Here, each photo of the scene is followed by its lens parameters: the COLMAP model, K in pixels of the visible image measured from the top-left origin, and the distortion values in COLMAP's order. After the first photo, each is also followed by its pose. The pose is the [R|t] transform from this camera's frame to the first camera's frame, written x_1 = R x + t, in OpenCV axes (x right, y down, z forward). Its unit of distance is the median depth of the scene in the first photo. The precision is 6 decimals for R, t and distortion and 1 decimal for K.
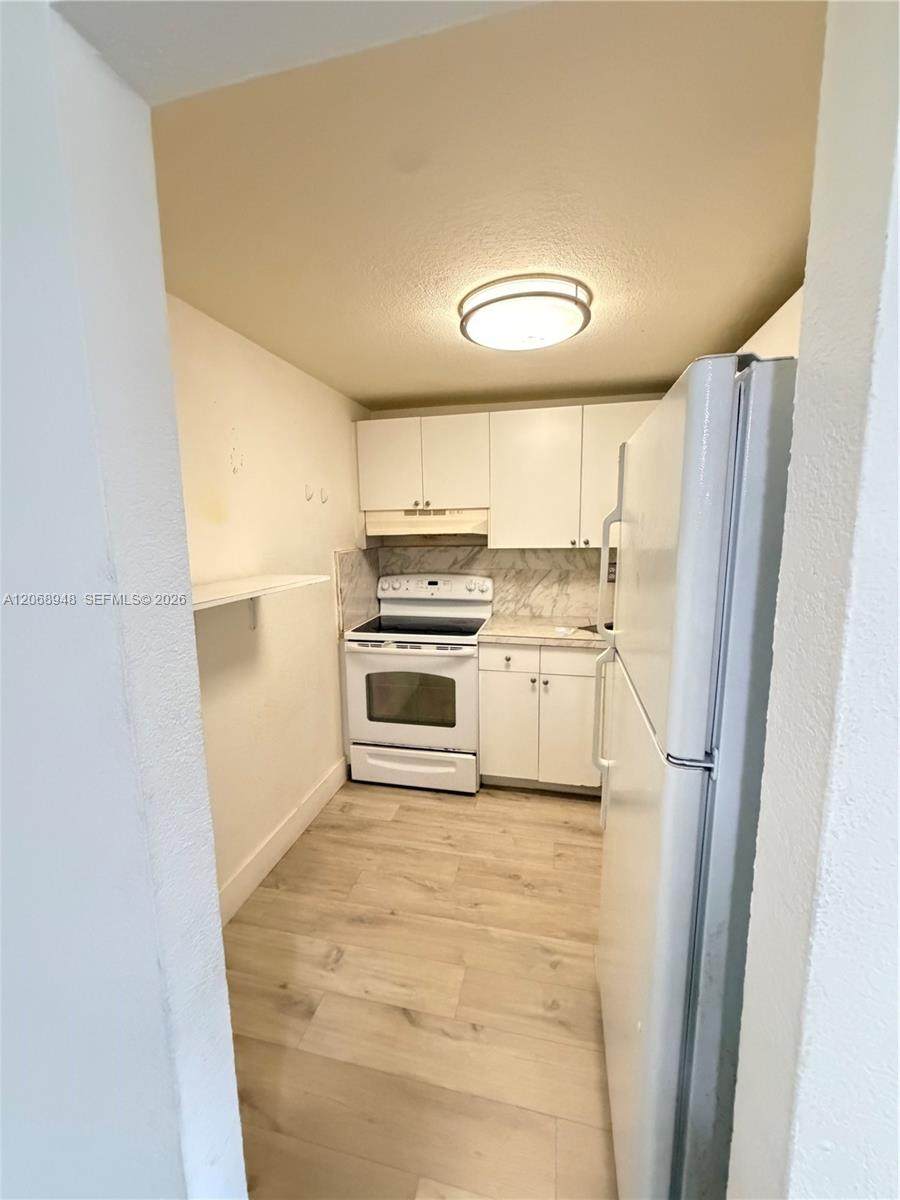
lens RADIAL K [[477.1, 0, 450.3], [0, 477.1, 601.3], [0, 0, 1]] dist [-0.001244, -0.000097]
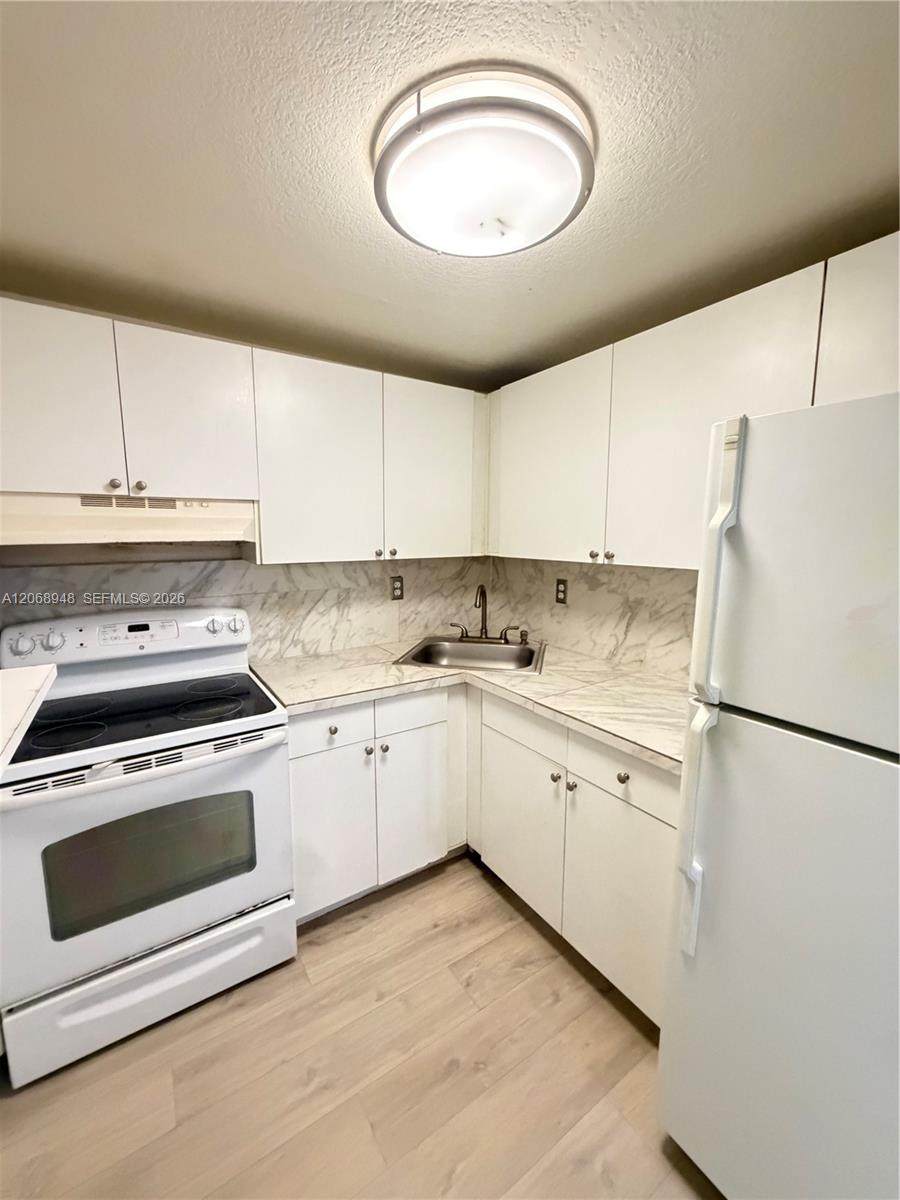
lens RADIAL K [[477.1, 0, 454.9], [0, 477.1, 601.2], [0, 0, 1]] dist [-0.001244, -0.000097]
pose [[0.692613, -0.089830, 0.715694, -0.196182], [0.095576, 0.994895, 0.032380, -0.057178], [-0.714950, 0.045976, 0.697663, 0.367459]]
